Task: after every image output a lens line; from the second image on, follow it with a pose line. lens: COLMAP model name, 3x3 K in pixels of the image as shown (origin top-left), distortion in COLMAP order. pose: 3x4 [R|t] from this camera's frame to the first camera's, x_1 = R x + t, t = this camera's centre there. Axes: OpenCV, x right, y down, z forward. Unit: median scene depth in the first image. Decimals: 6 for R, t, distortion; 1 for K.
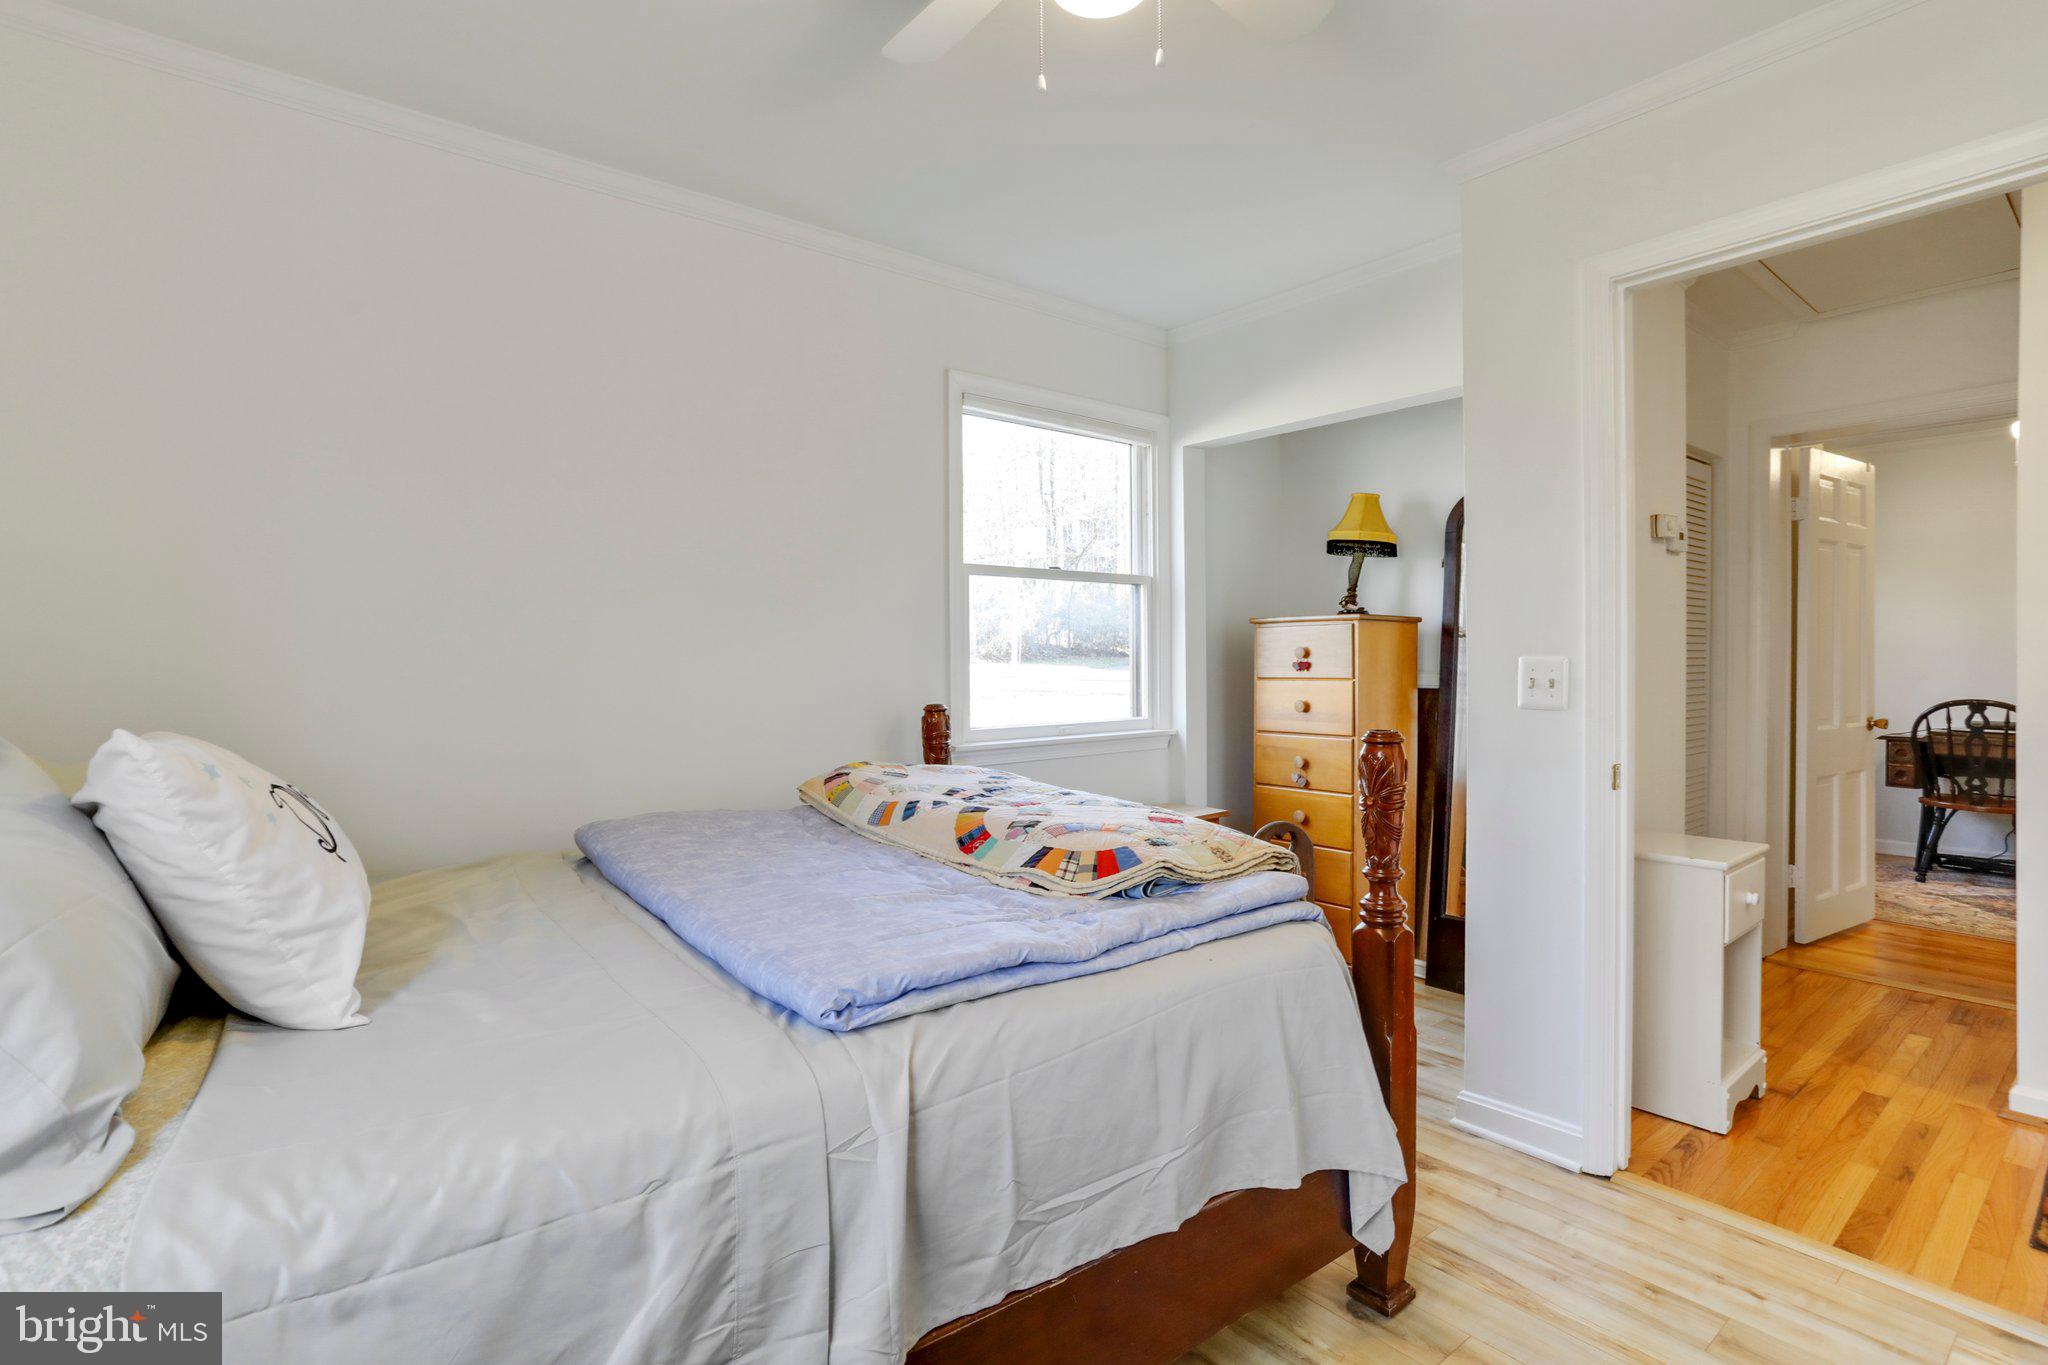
lens RADIAL K [[1002.9, 0, 1031.7], [0, 1002.9, 673.4], [0, 0, 1]] dist [-0.052072, 0.035897]
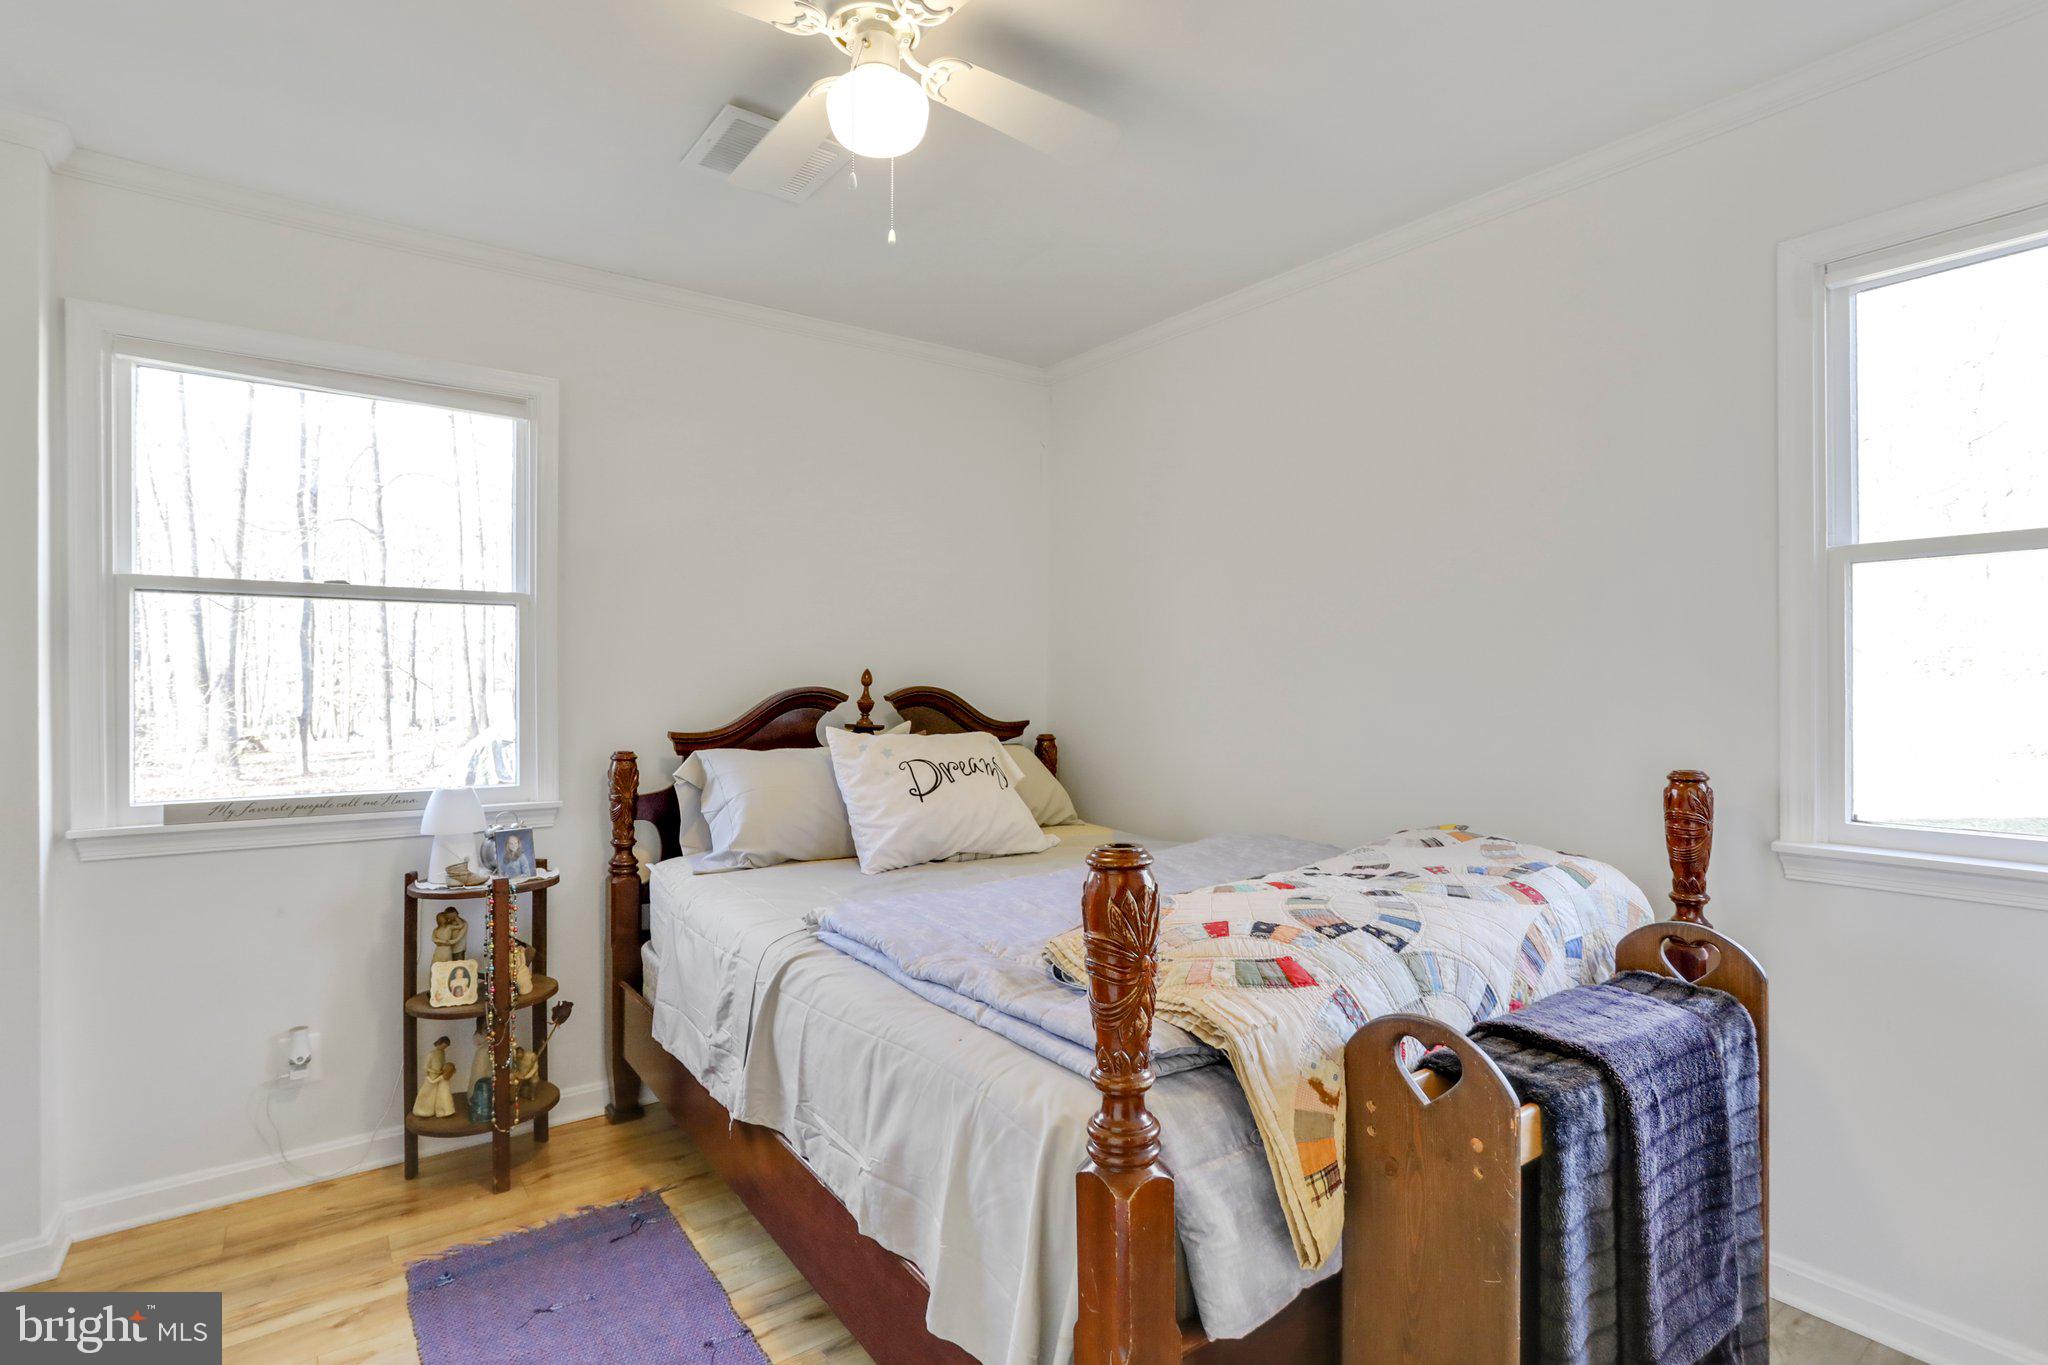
lens RADIAL K [[1002.9, 0, 1031.7], [0, 1002.9, 673.4], [0, 0, 1]] dist [-0.052072, 0.035897]
pose [[-0.051753, 0.009783, -0.998612, 0.855496], [-0.016983, 0.999799, 0.010675, -0.050681], [0.998516, 0.017512, -0.051577, 0.861578]]
